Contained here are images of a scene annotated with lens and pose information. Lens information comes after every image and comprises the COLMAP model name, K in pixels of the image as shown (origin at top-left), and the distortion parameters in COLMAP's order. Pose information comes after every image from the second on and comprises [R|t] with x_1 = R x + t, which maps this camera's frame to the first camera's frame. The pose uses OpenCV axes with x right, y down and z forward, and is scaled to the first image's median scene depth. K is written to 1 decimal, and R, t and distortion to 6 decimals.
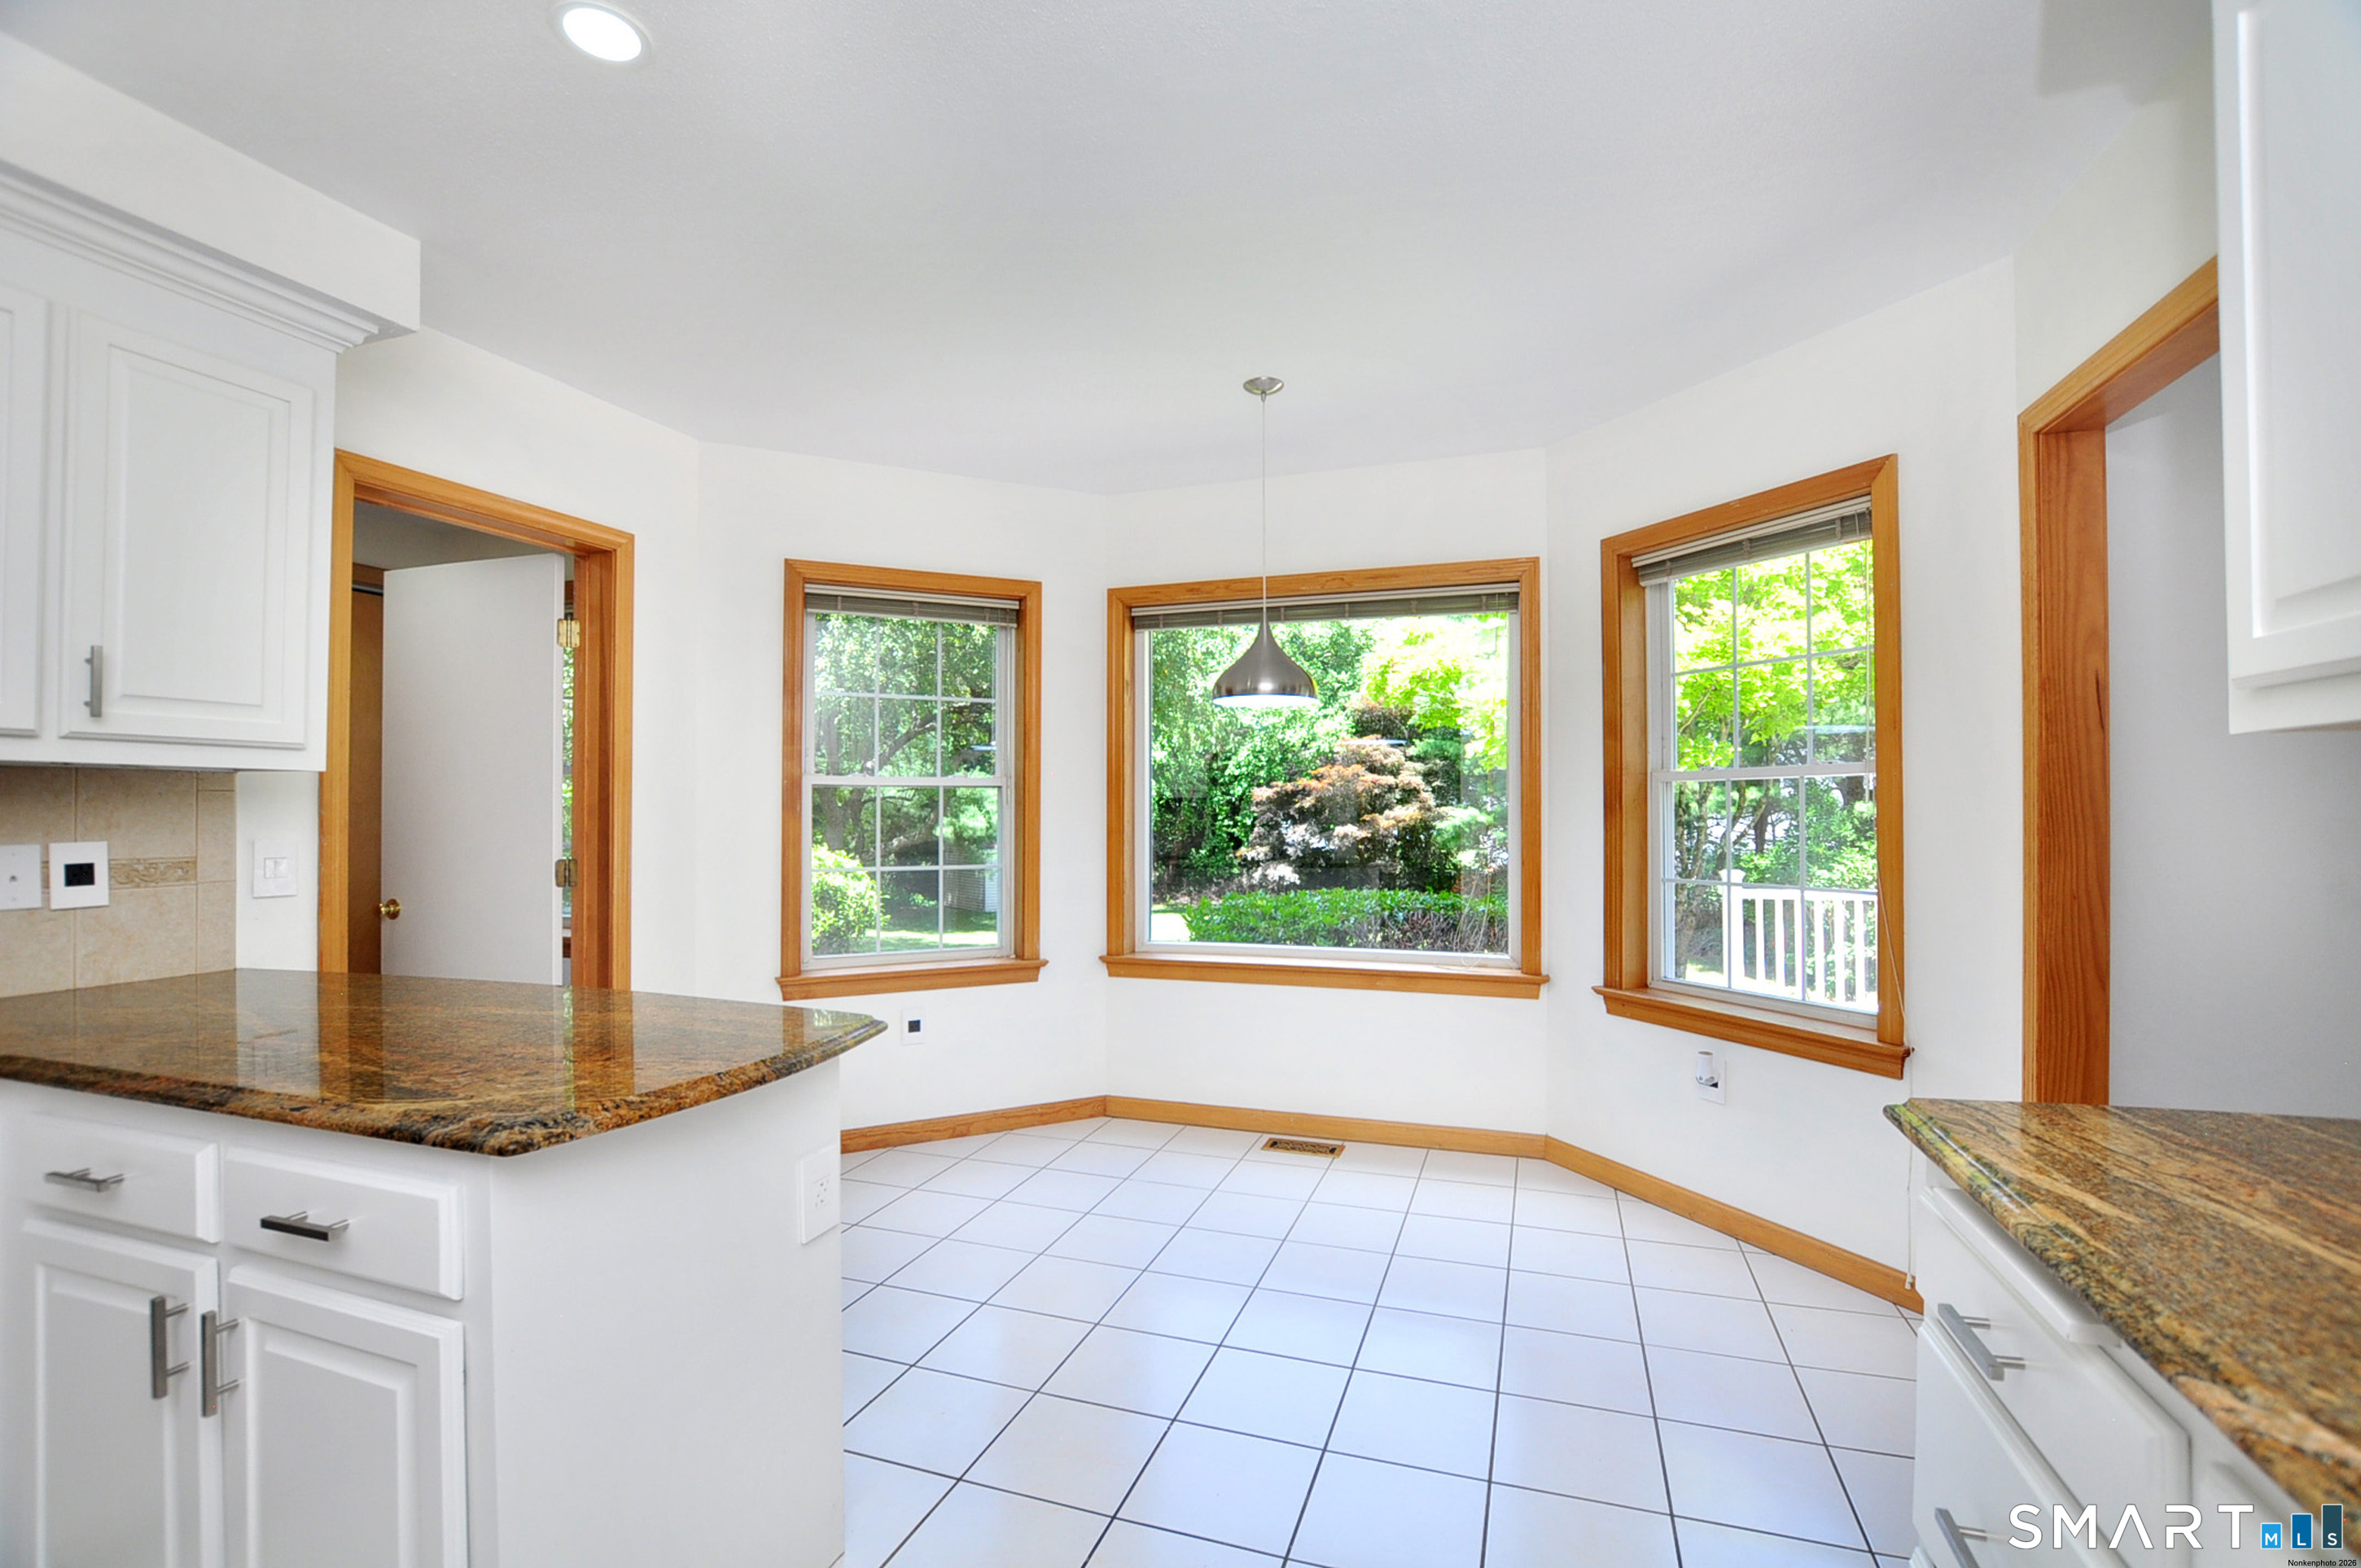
lens RADIAL K [[1042.6, 0, 1199.5], [0, 1042.6, 811.4], [0, 0, 1]] dist [-0.030737, -0.000087]
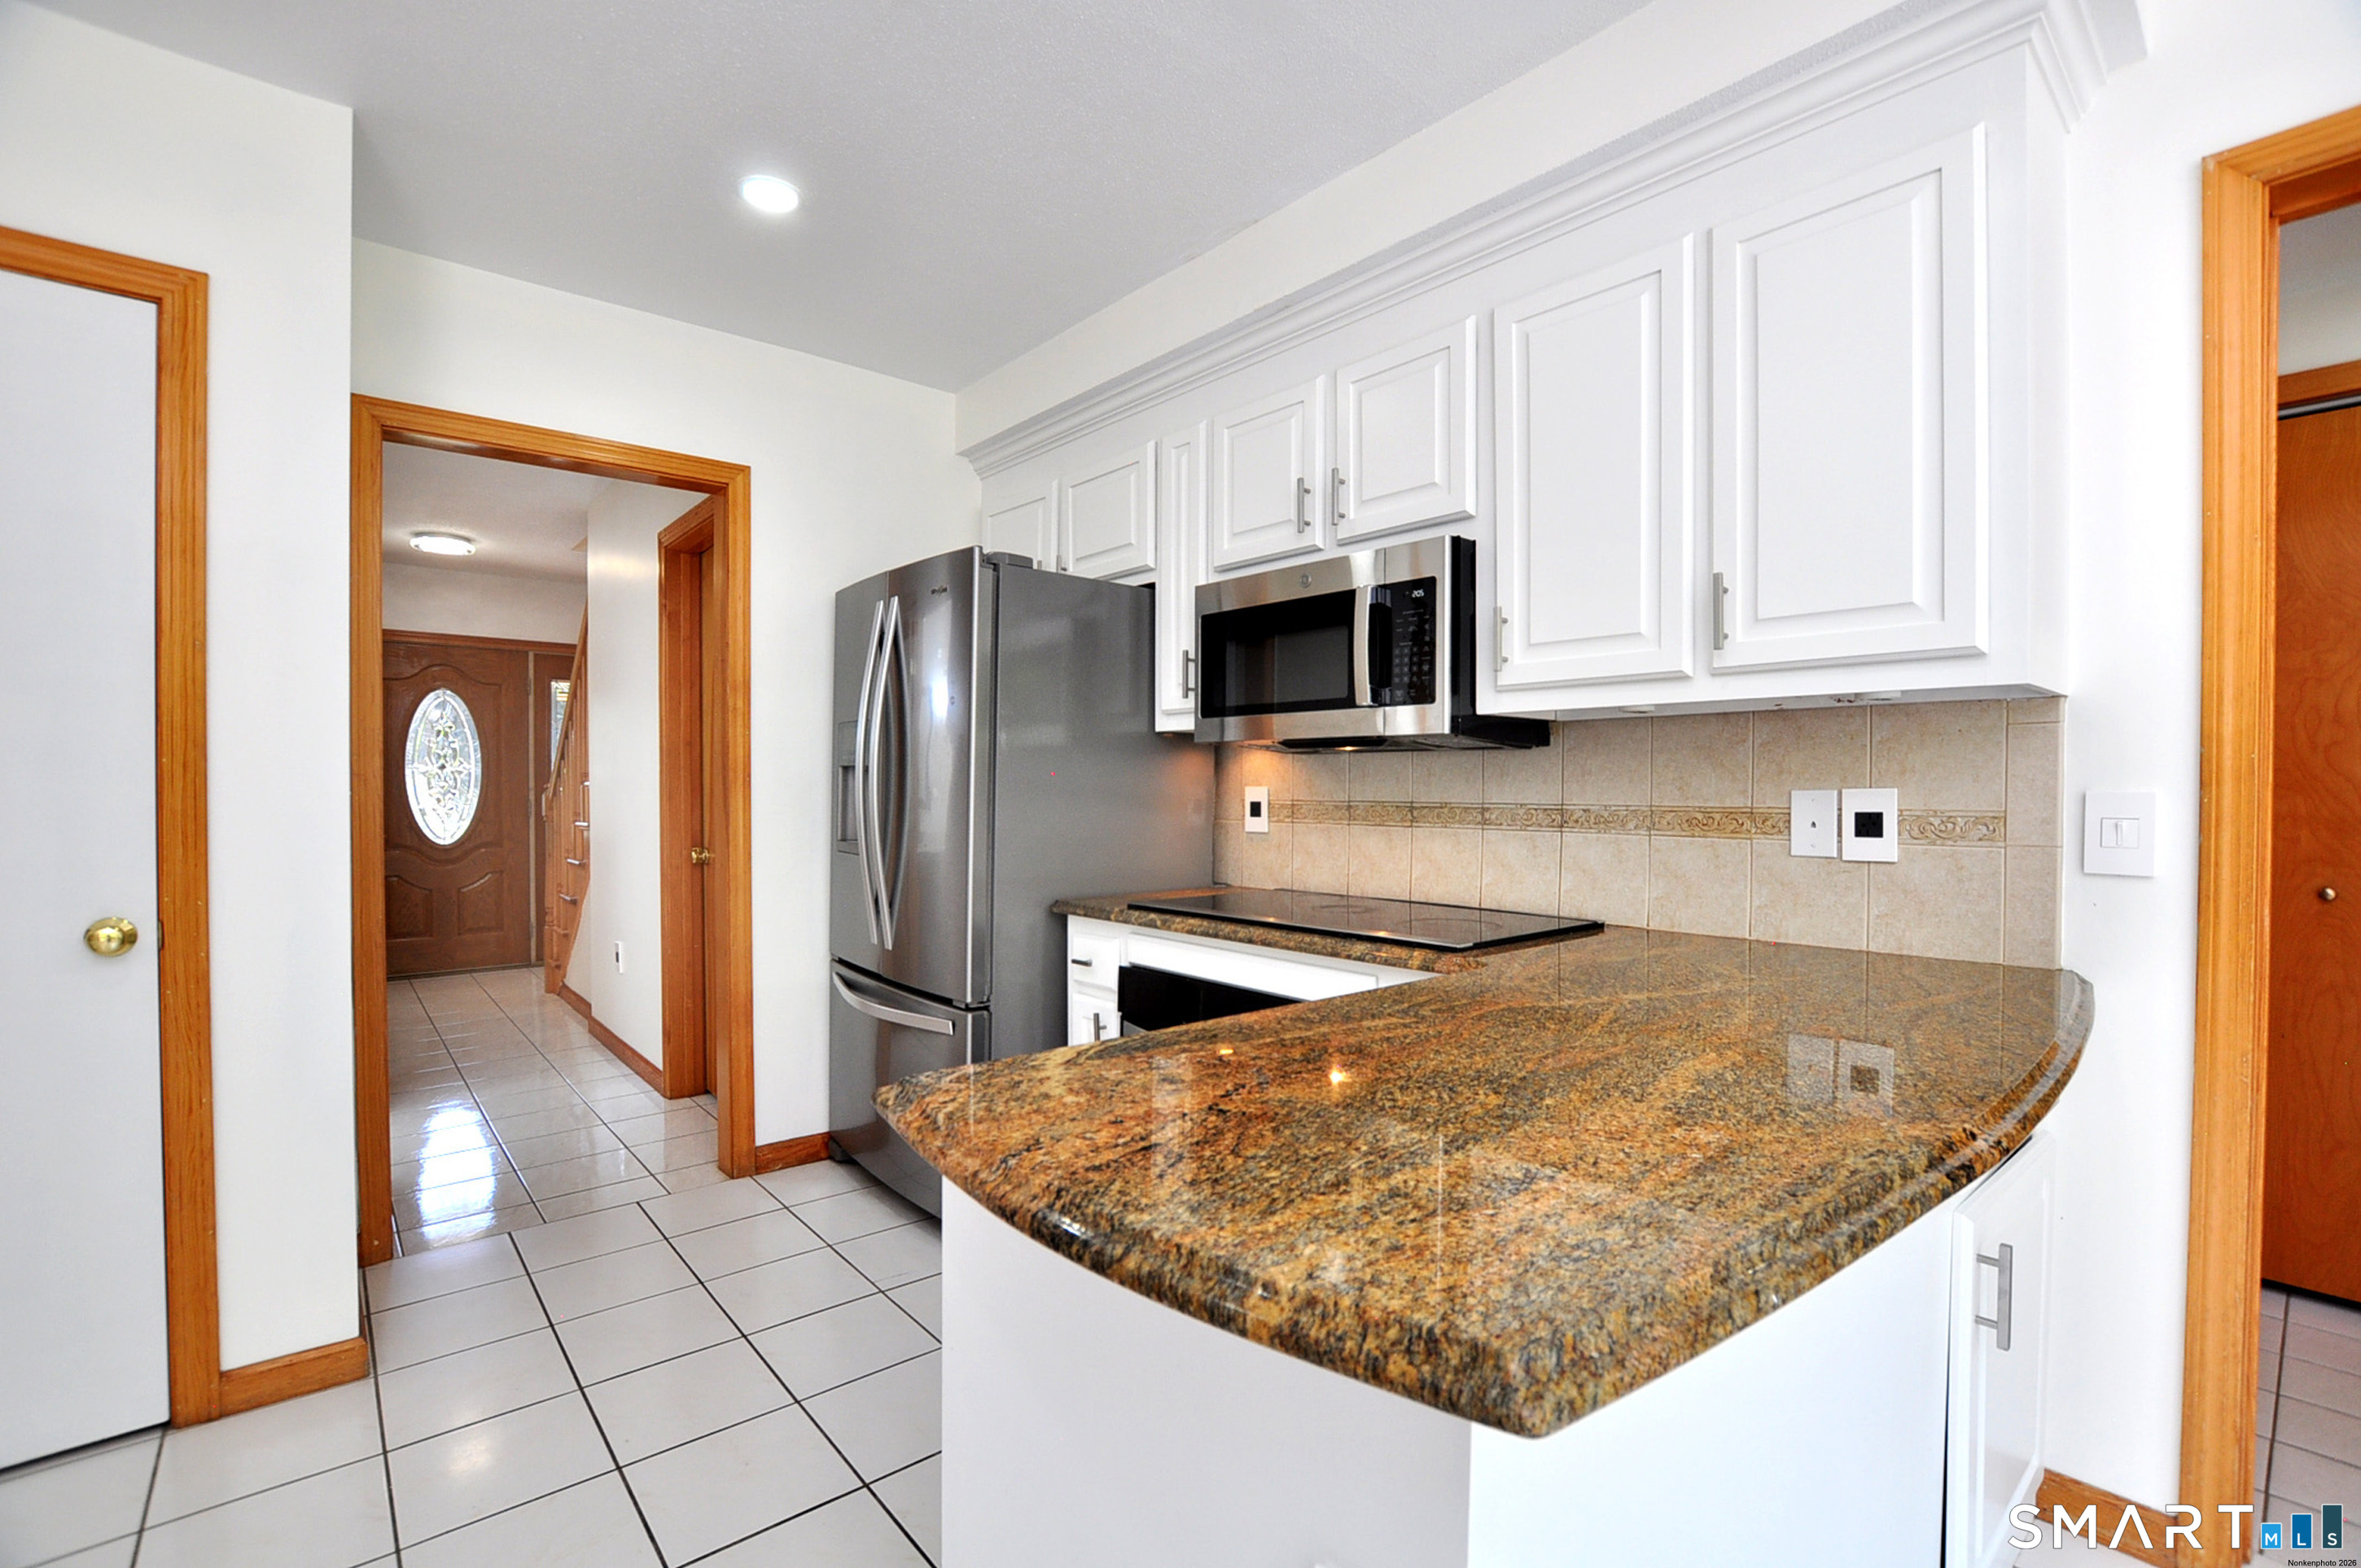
lens RADIAL K [[1037.0, 0, 1213.0], [0, 1037.0, 779.6], [0, 0, 1]] dist [-0.031982, -0.000071]
pose [[-0.499339, -0.009014, -0.866360, -0.022997], [-0.003244, 0.999958, -0.008535, 0.032156], [0.866401, -0.001451, -0.499347, 0.949001]]
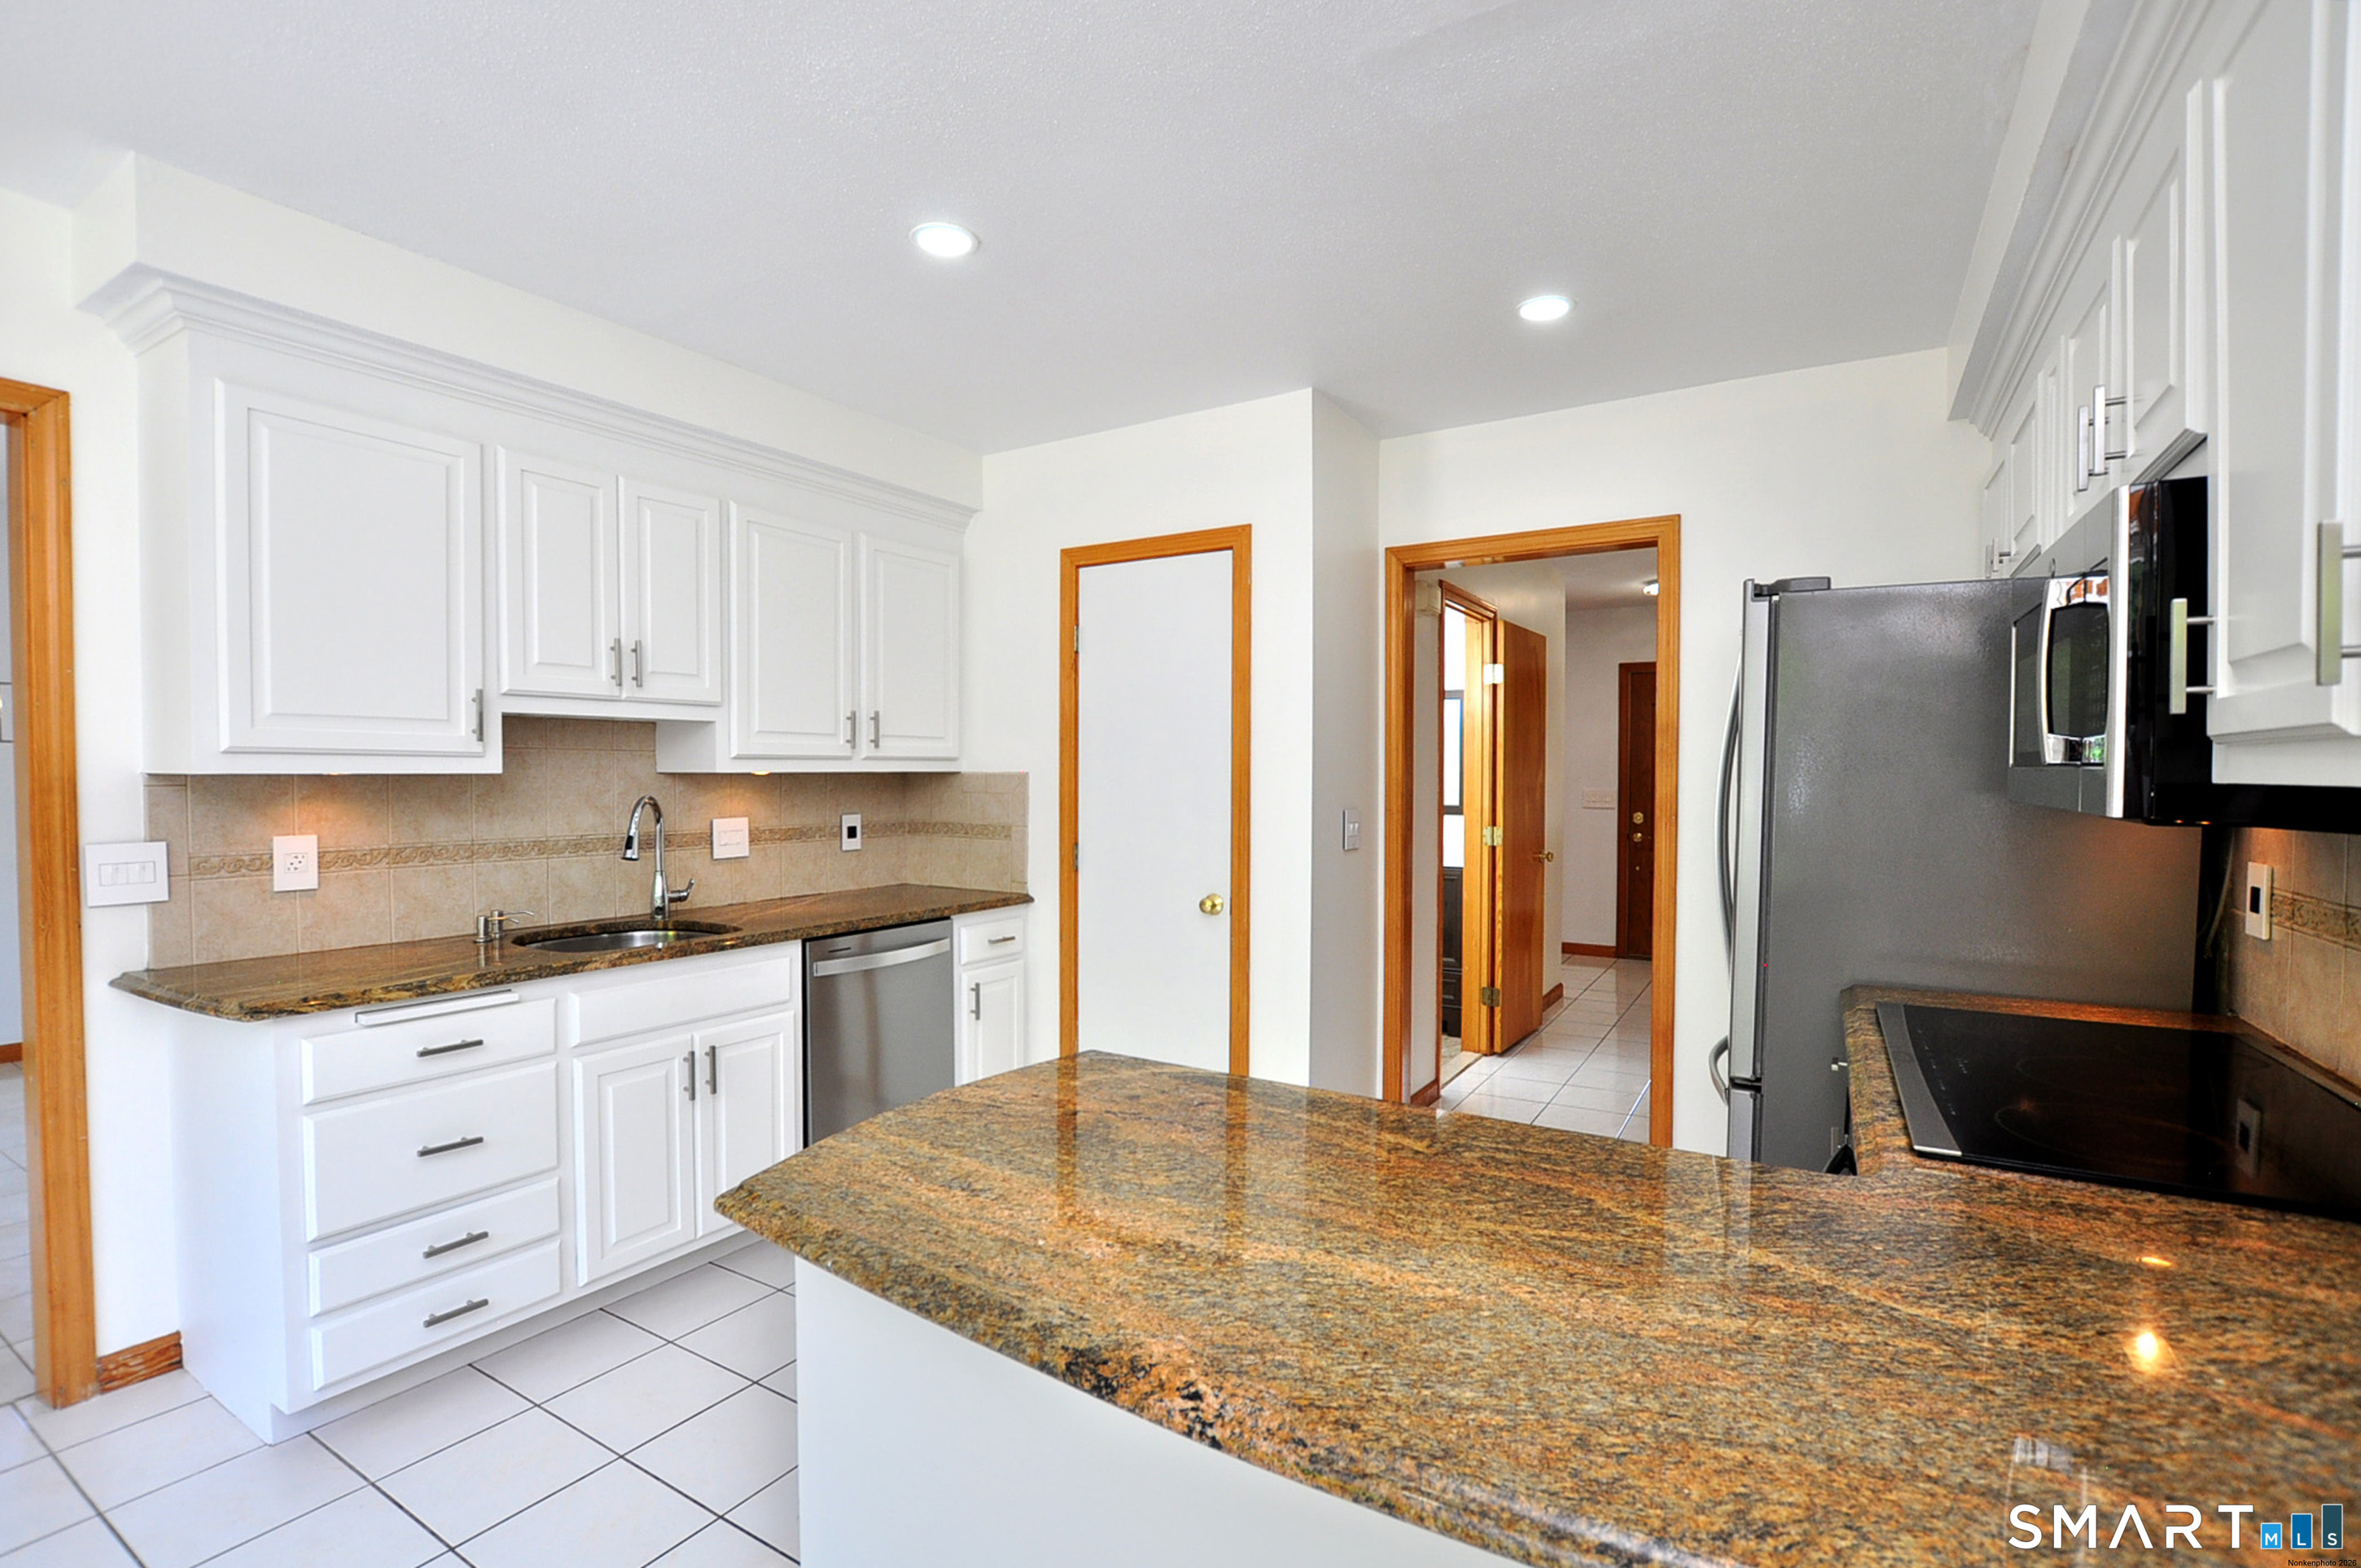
lens RADIAL K [[1072.0, 0, 1139.3], [0, 1072.0, 806.4], [0, 0, 1]] dist [-0.022667, 0.000617]
pose [[-0.969700, -0.010160, 0.244088, -0.623170], [-0.002374, 0.999480, 0.032169, -0.048777], [-0.244288, 0.030614, -0.969219, 1.382331]]
